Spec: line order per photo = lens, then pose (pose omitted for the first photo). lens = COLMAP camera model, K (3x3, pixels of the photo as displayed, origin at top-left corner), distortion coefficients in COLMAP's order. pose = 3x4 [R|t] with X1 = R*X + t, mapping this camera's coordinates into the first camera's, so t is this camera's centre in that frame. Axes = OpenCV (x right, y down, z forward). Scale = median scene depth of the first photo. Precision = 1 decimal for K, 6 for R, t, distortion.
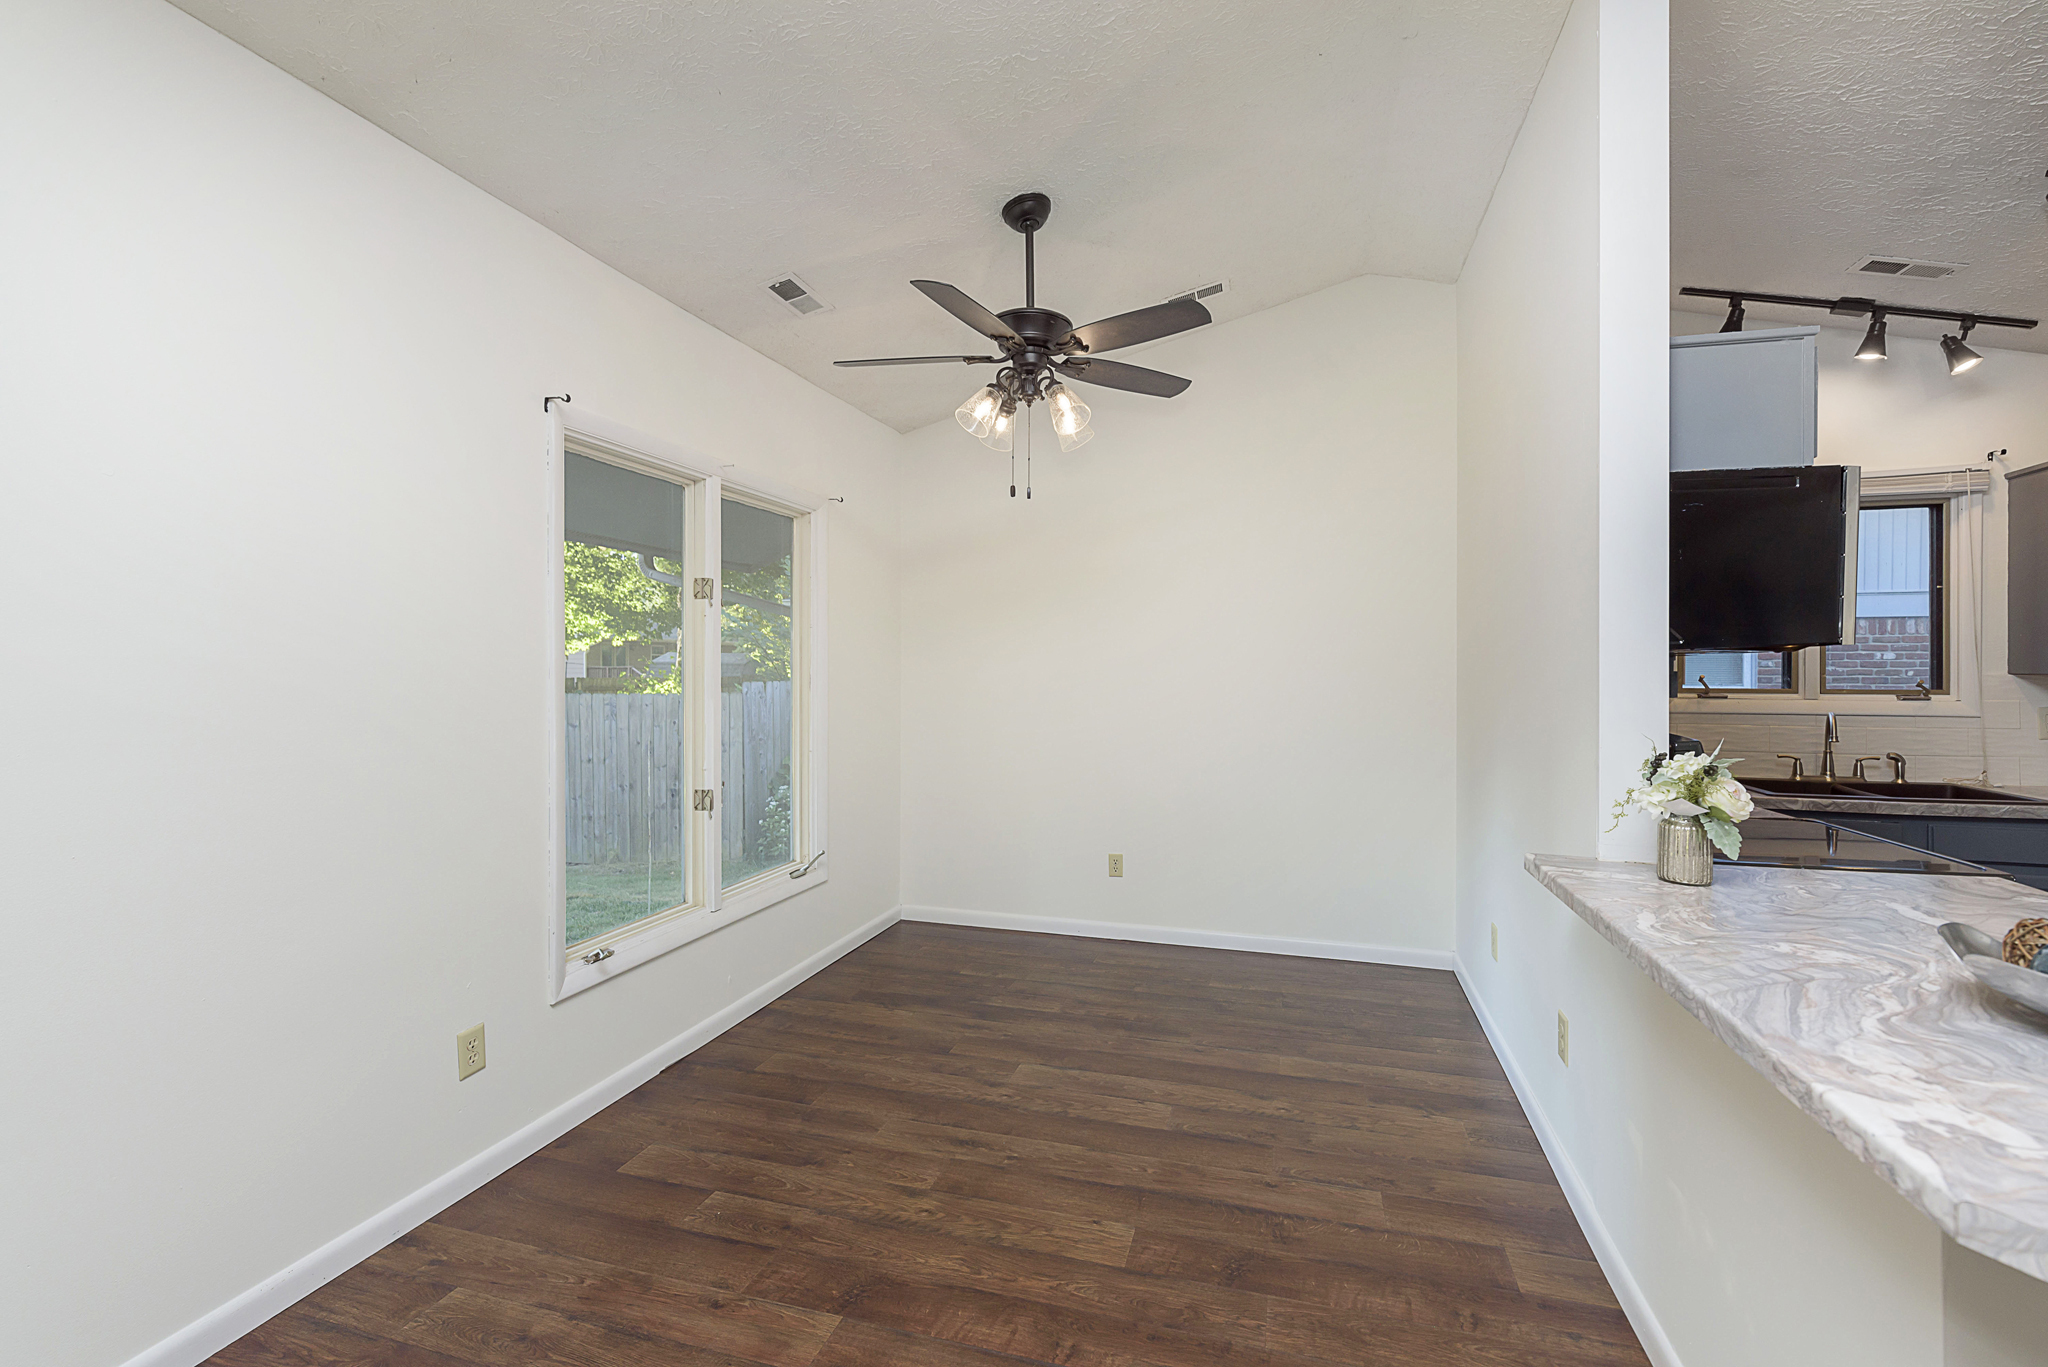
lens RADIAL K [[892.9, 0, 1043.3], [0, 892.9, 669.2], [0, 0, 1]] dist [0.002140, -0.001138]
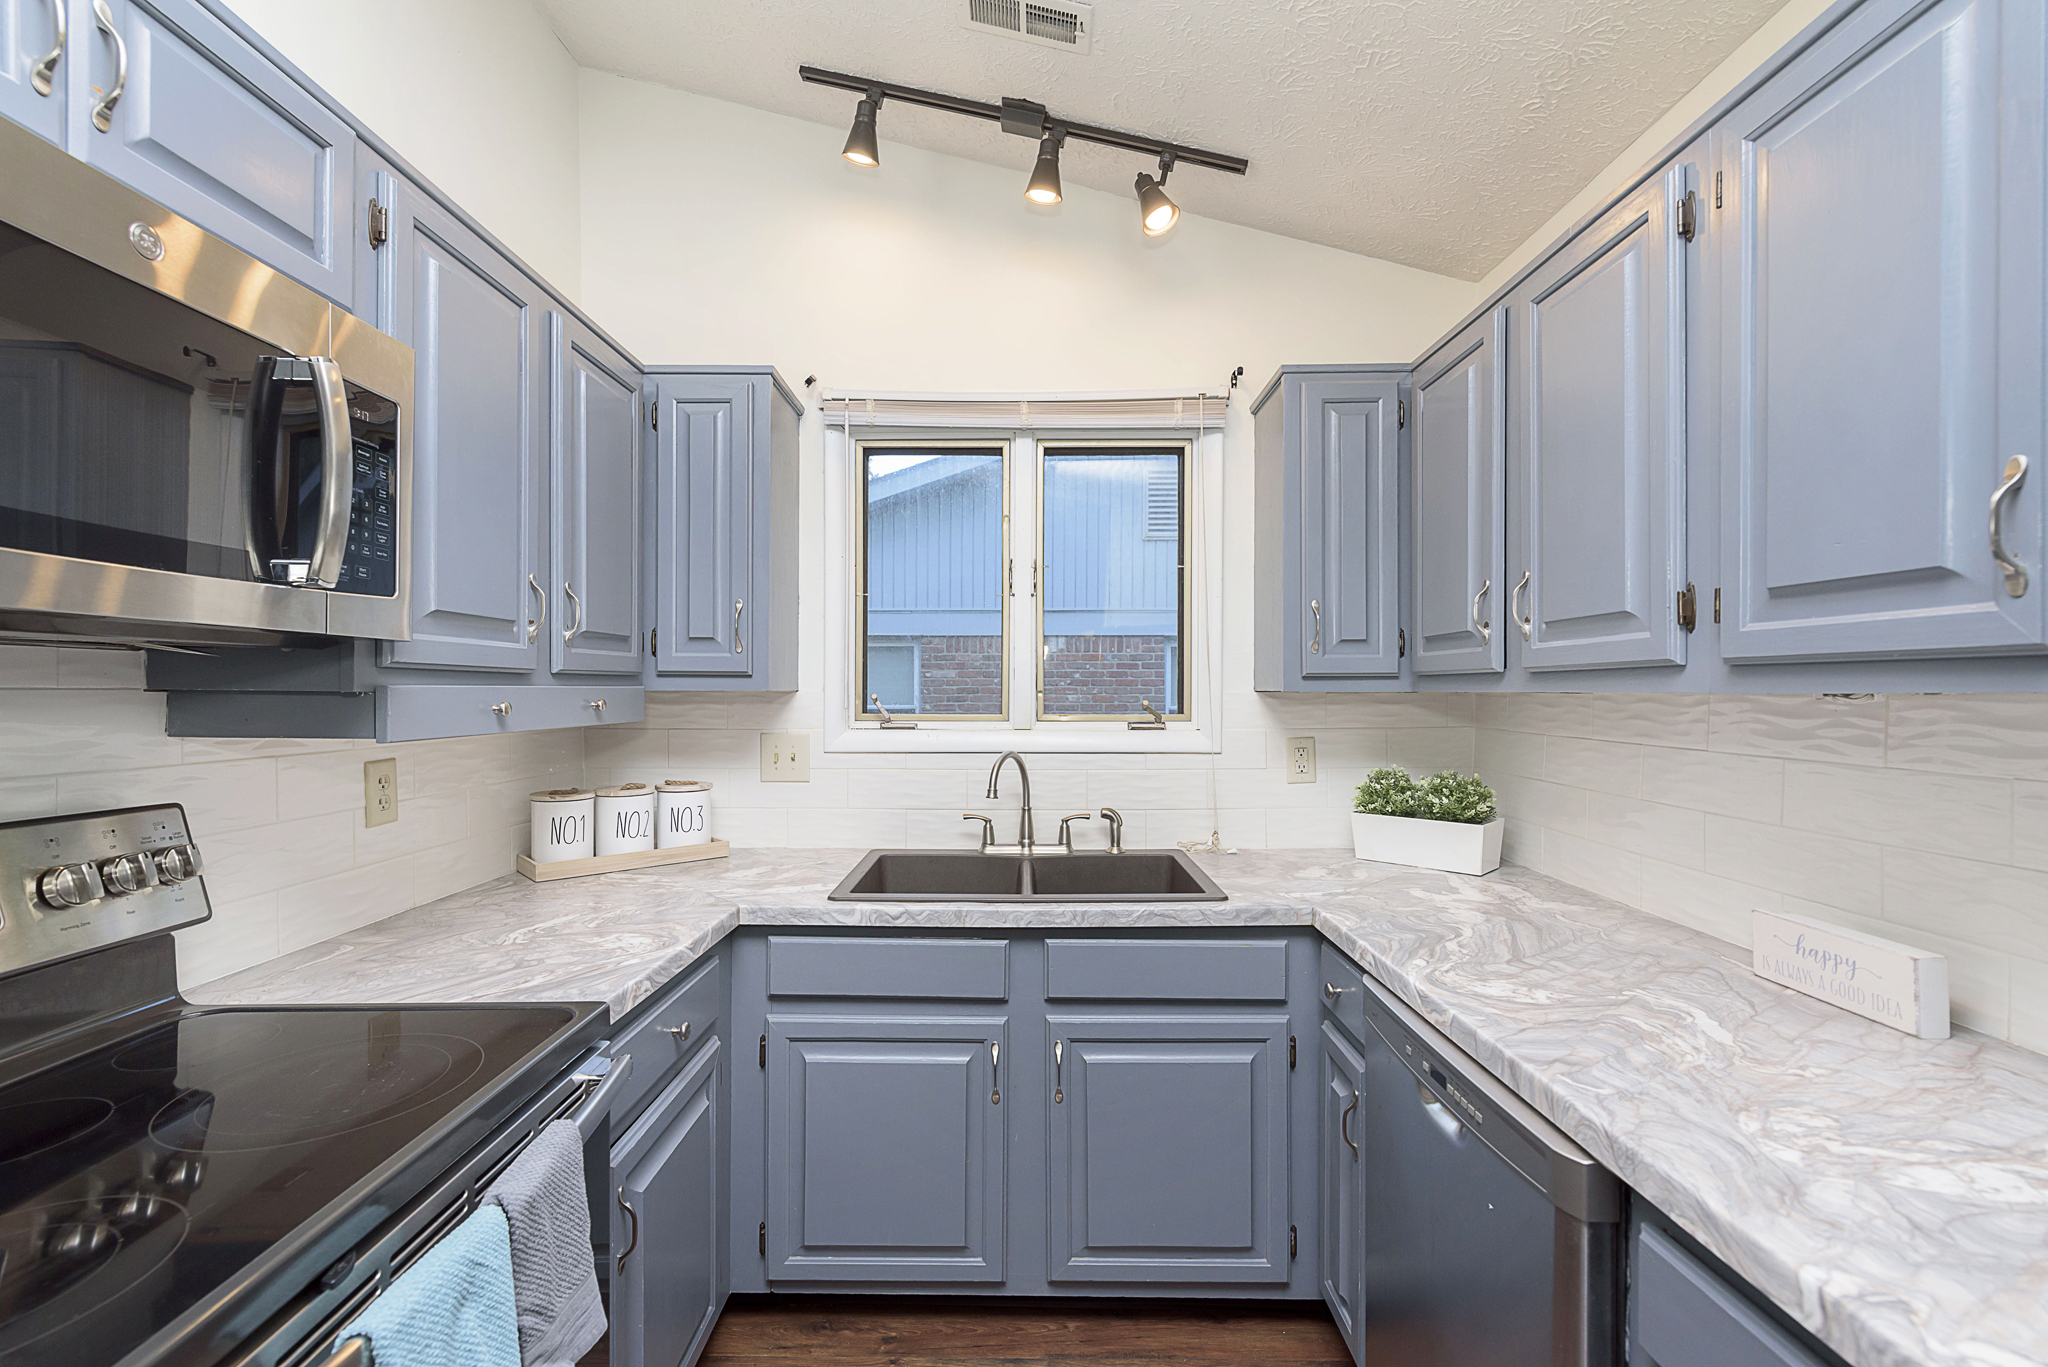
lens RADIAL K [[892.9, 0, 1024.6], [0, 892.9, 680.4], [0, 0, 1]] dist [0.002140, -0.001138]
pose [[0.961968, 0.007373, 0.273063, 0.753492], [-0.004581, 0.999931, -0.010861, 0.005706], [-0.273124, 0.009198, 0.961935, 0.396279]]
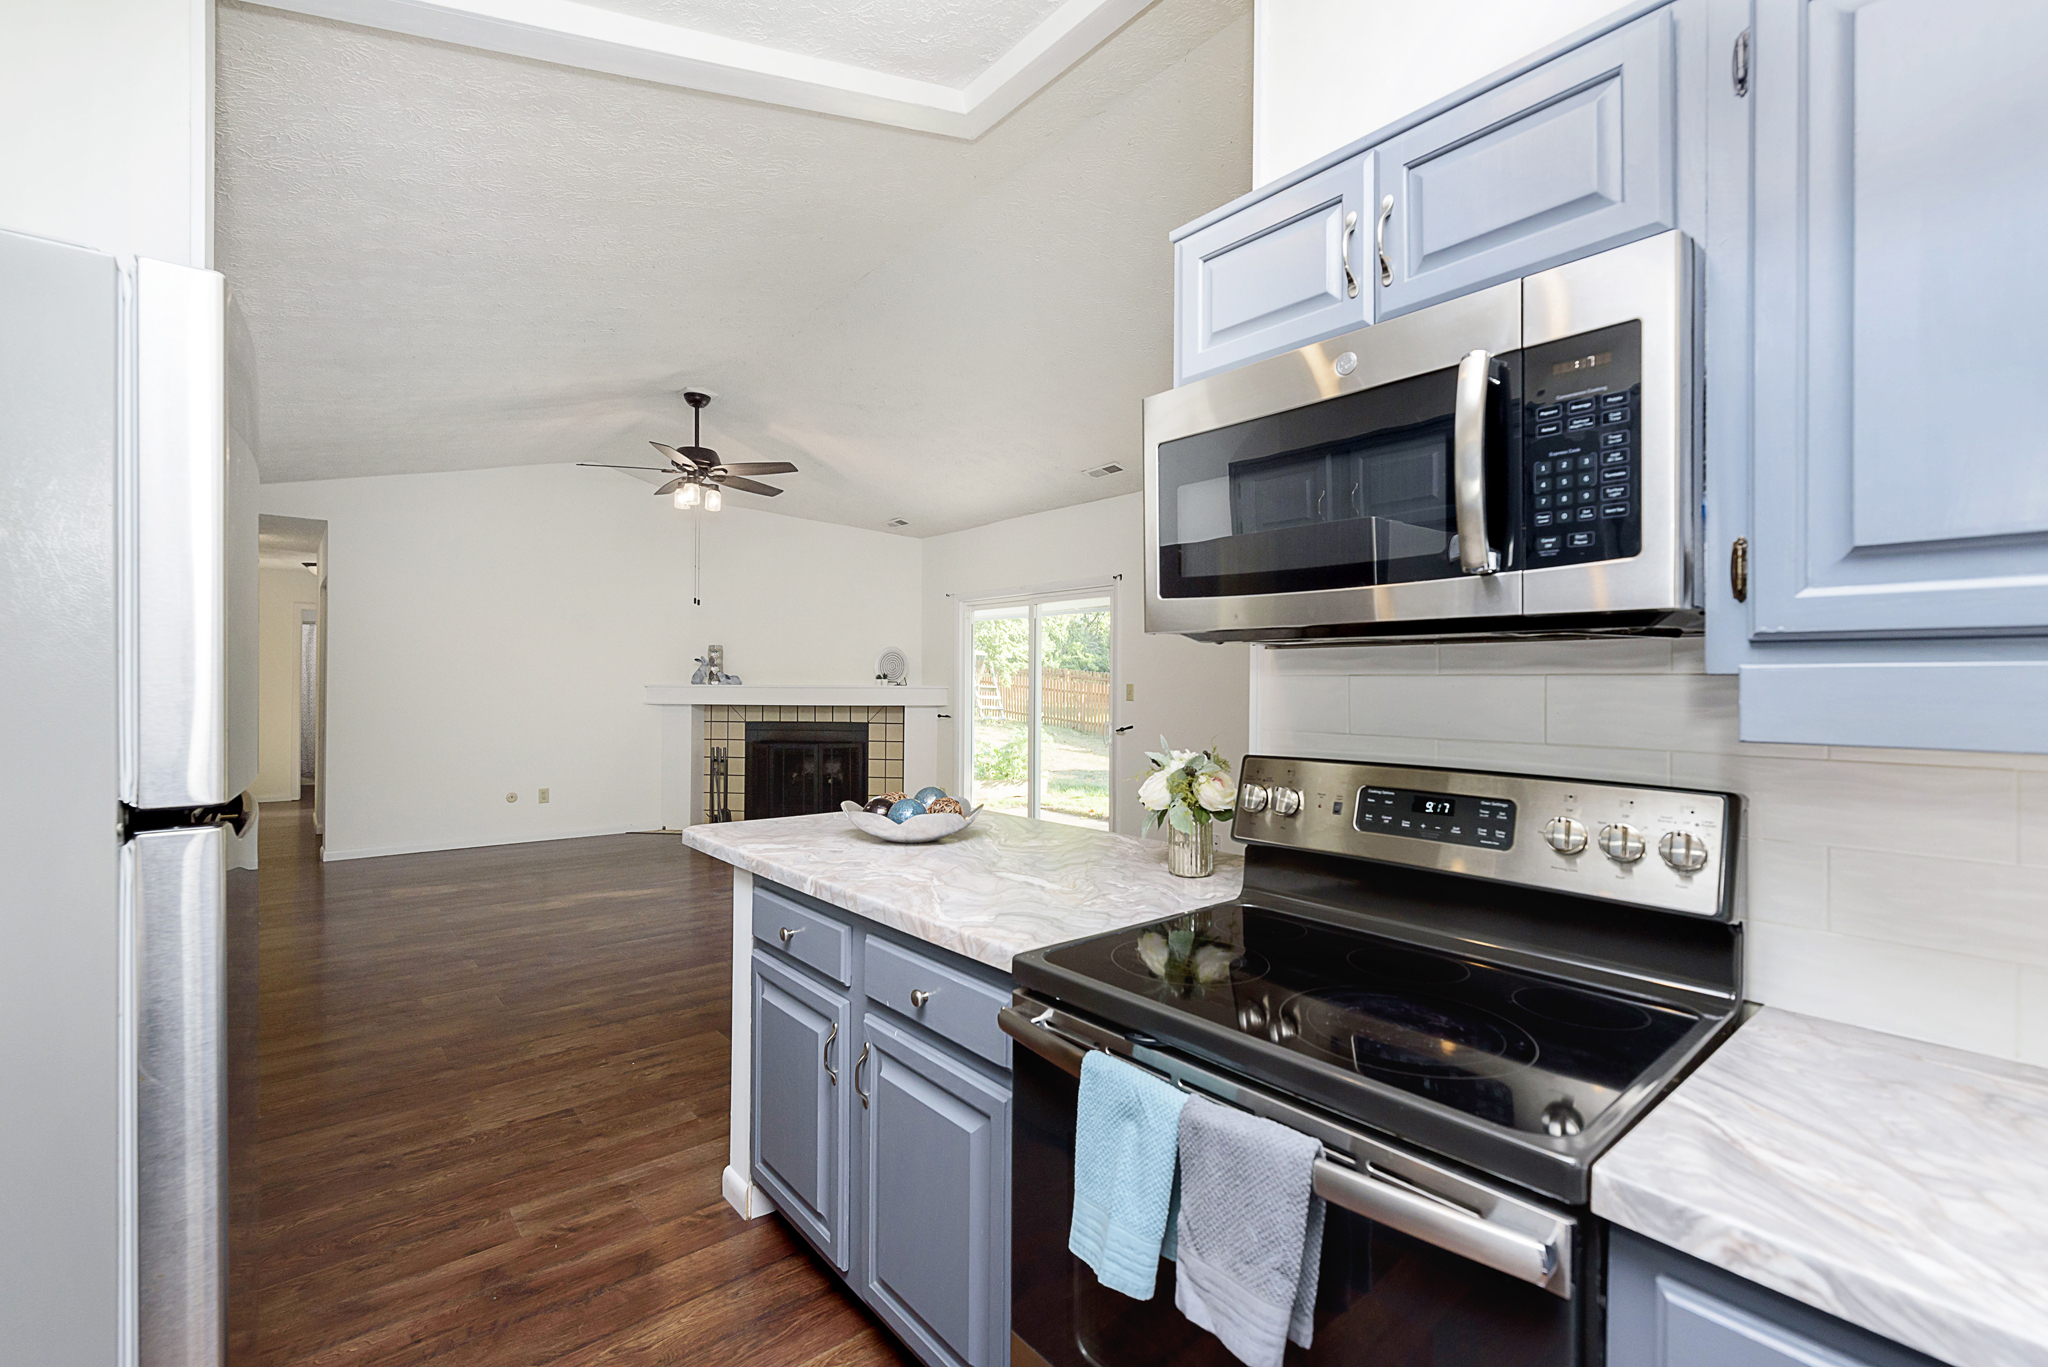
lens RADIAL K [[892.9, 0, 1005.3], [0, 892.9, 680.2], [0, 0, 1]] dist [0.002140, -0.001138]
pose [[-0.576989, -0.008140, -0.816712, 0.961686], [-0.010091, 0.999945, -0.002838, 0.012799], [0.816690, 0.006604, -0.577039, 0.802484]]
